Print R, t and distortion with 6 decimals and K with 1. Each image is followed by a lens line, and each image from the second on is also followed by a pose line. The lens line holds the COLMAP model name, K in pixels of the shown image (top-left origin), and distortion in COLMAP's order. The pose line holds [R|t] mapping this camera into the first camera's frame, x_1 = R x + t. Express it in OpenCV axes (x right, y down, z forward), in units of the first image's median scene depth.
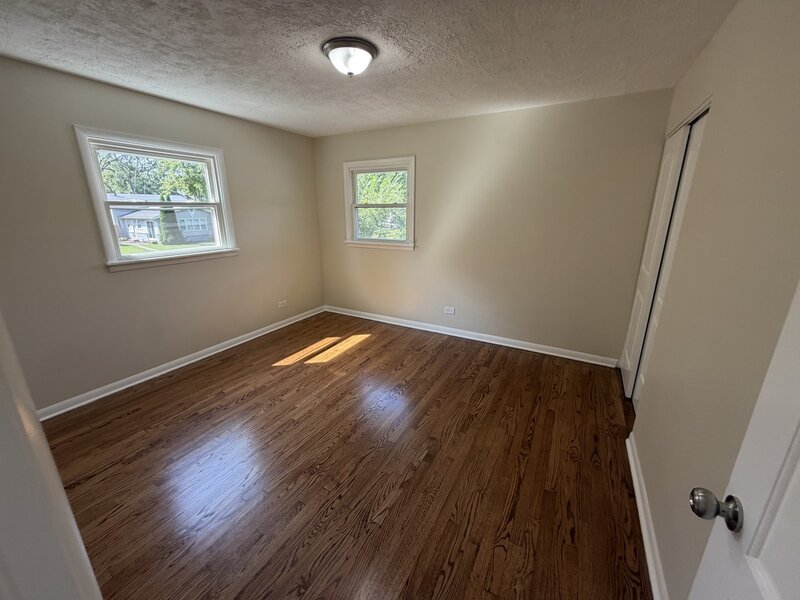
lens RADIAL K [[319.8, 0, 398.1], [0, 319.8, 301.0], [0, 0, 1]] dist [0.000584, 0.000329]
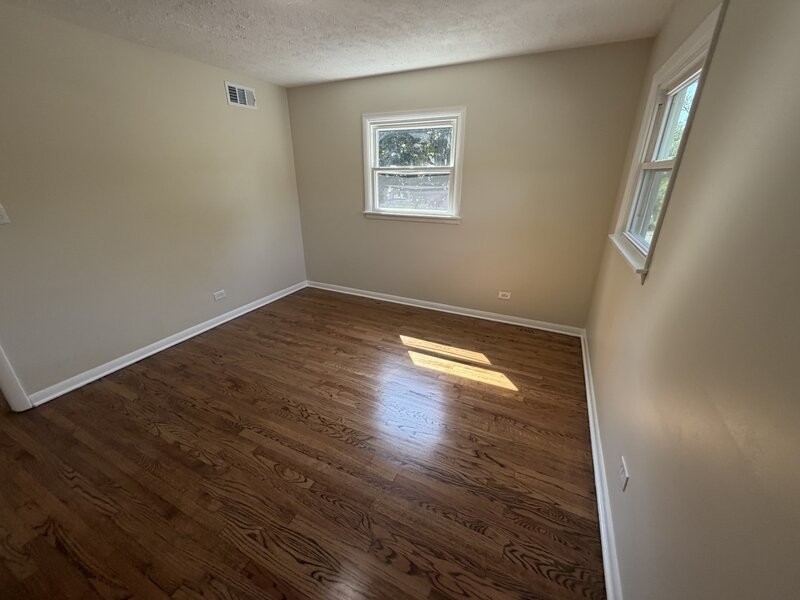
lens RADIAL K [[319.8, 0, 398.1], [0, 319.8, 301.0], [0, 0, 1]] dist [0.000584, 0.000329]
pose [[0.059674, 0.370486, -0.926919, 0.479749], [-0.276123, 0.898468, 0.341338, -0.228510], [0.959268, 0.235575, 0.155915, 0.790154]]
